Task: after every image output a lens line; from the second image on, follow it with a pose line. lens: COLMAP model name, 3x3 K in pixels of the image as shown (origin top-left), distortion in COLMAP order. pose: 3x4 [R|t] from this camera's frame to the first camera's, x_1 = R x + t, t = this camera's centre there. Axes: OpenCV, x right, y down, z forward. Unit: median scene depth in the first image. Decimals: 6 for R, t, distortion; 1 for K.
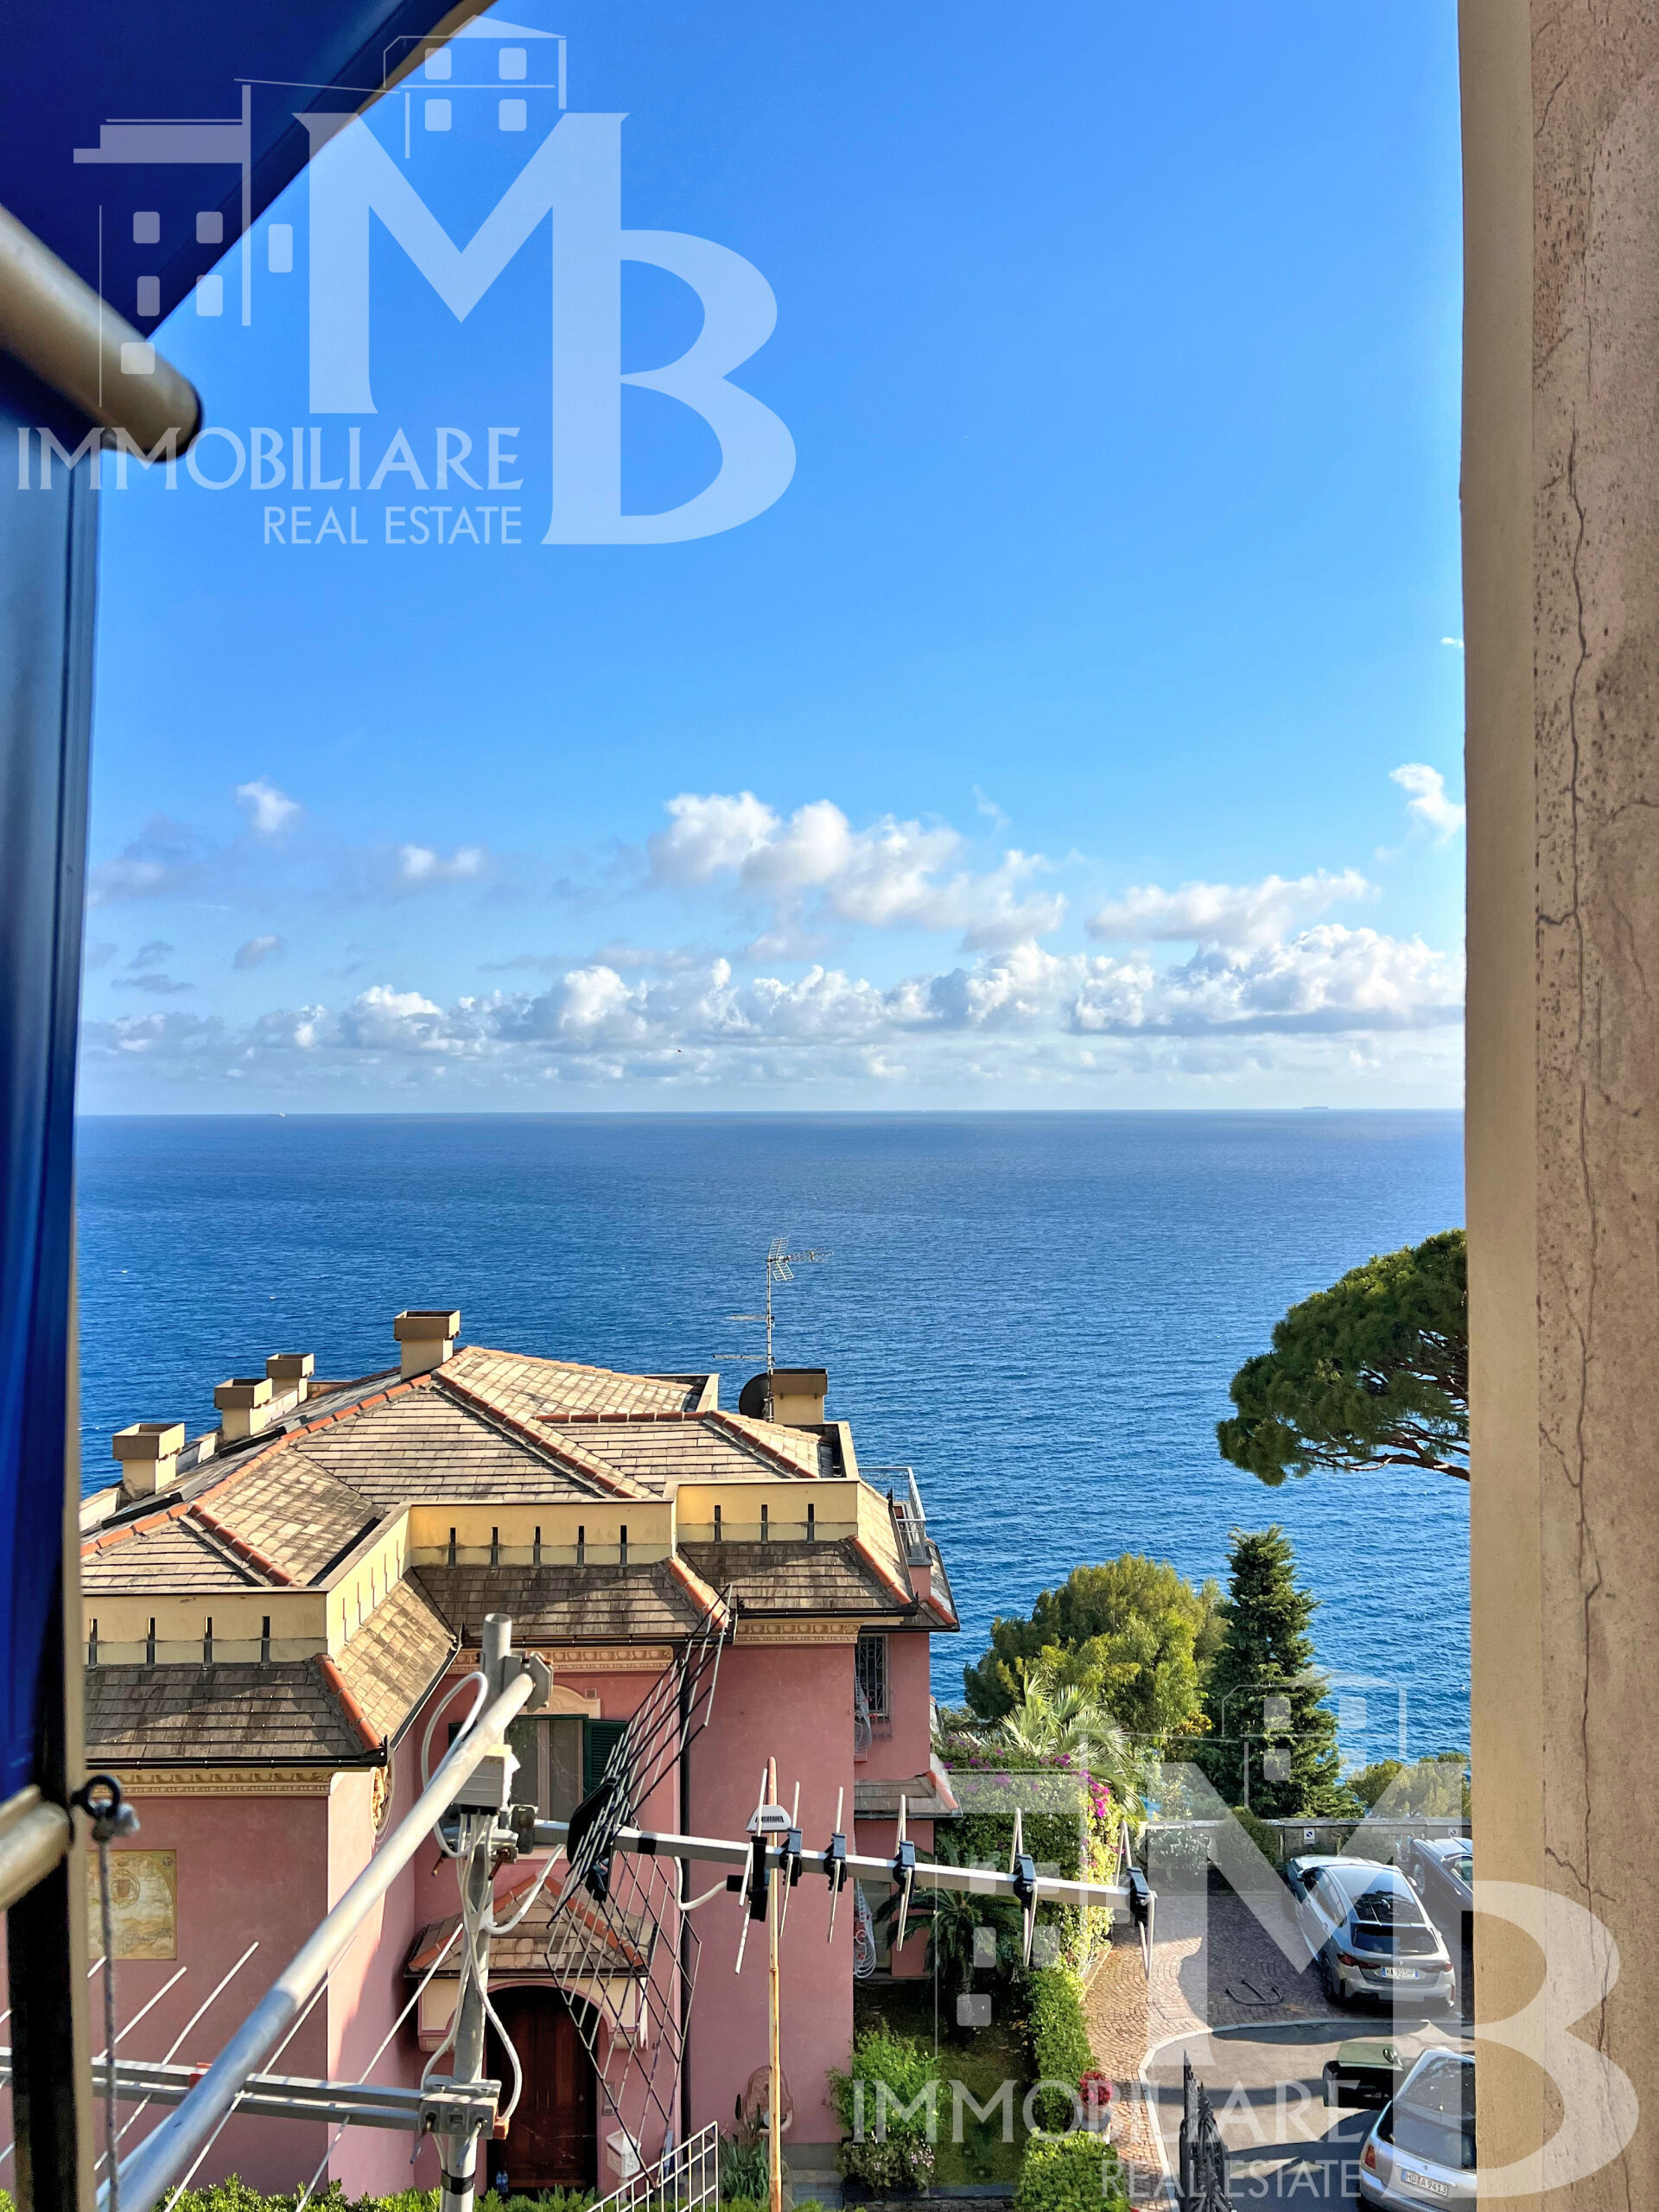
lens RADIAL K [[1671.8, 0, 802.4], [0, 1671.8, 1101.1], [0, 0, 1]] dist [0.024576, -0.015080]
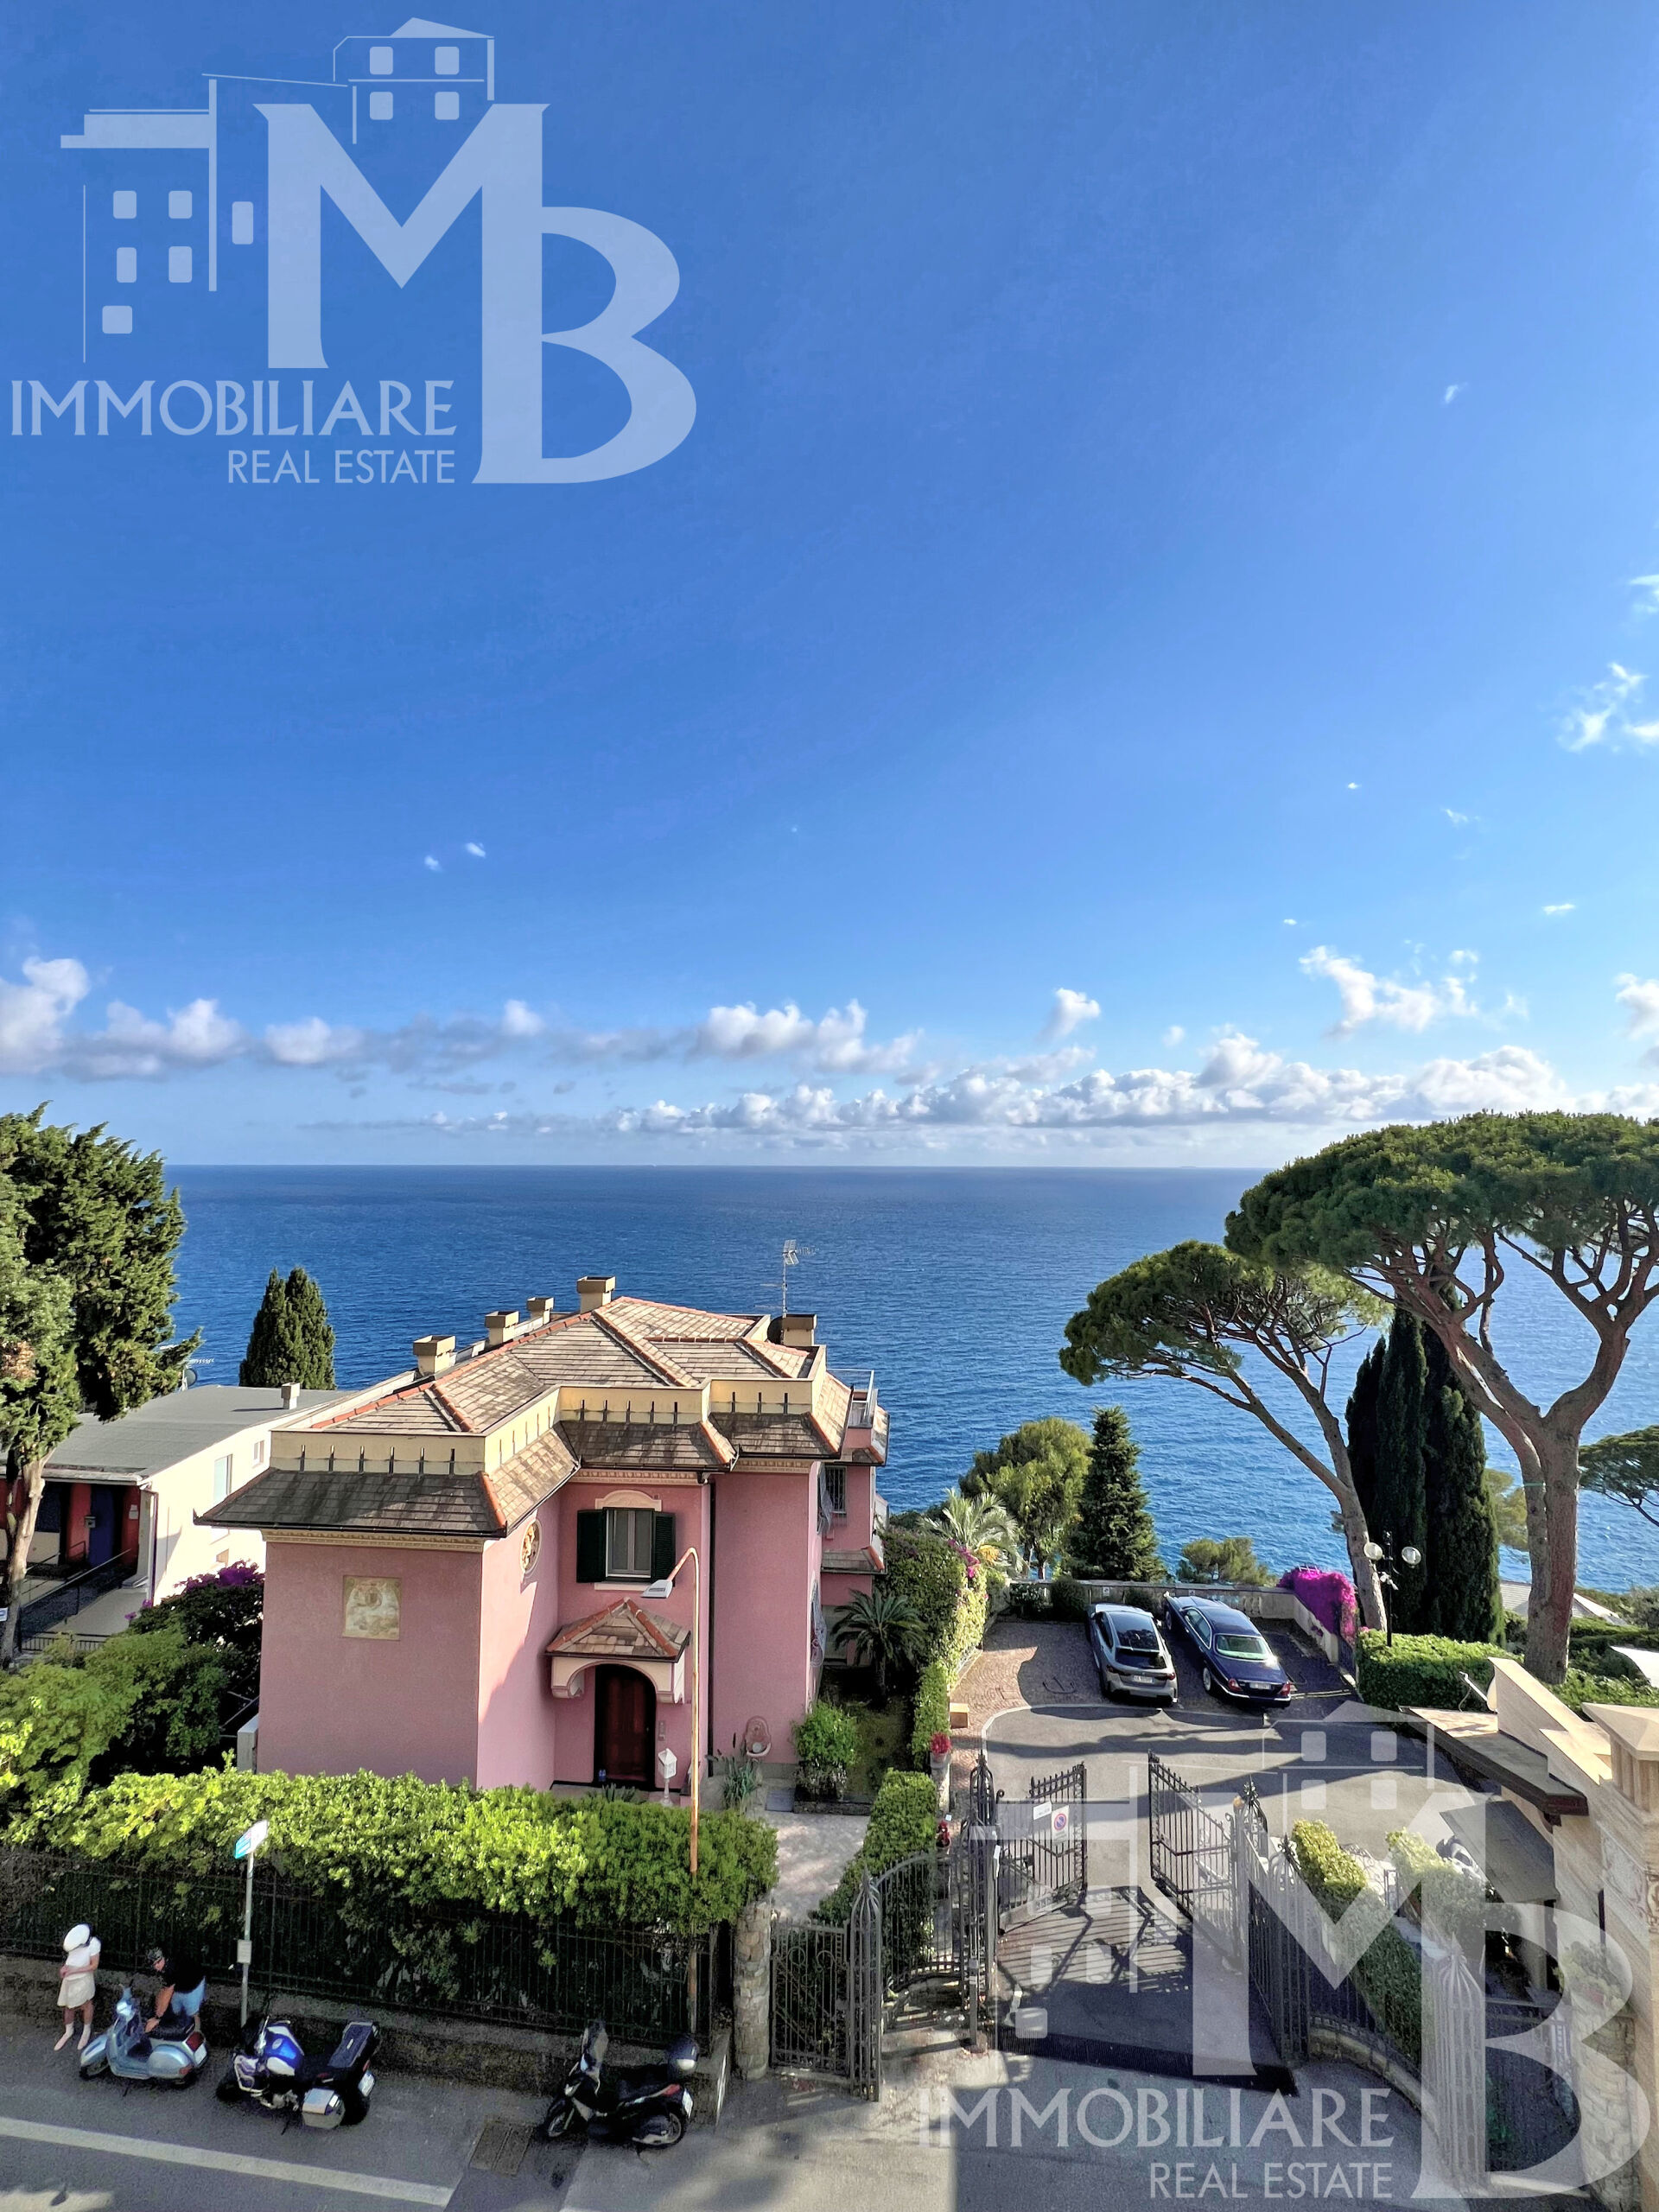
lens RADIAL K [[883.8, 0, 829.5], [0, 883.8, 1106.0], [0, 0, 1]] dist [0.000611, 0.000853]
pose [[0.996385, 0.006355, -0.084717, 0.130921], [-0.011589, 0.998044, -0.061436, -0.006663], [0.084160, 0.062196, 0.994509, 0.050640]]
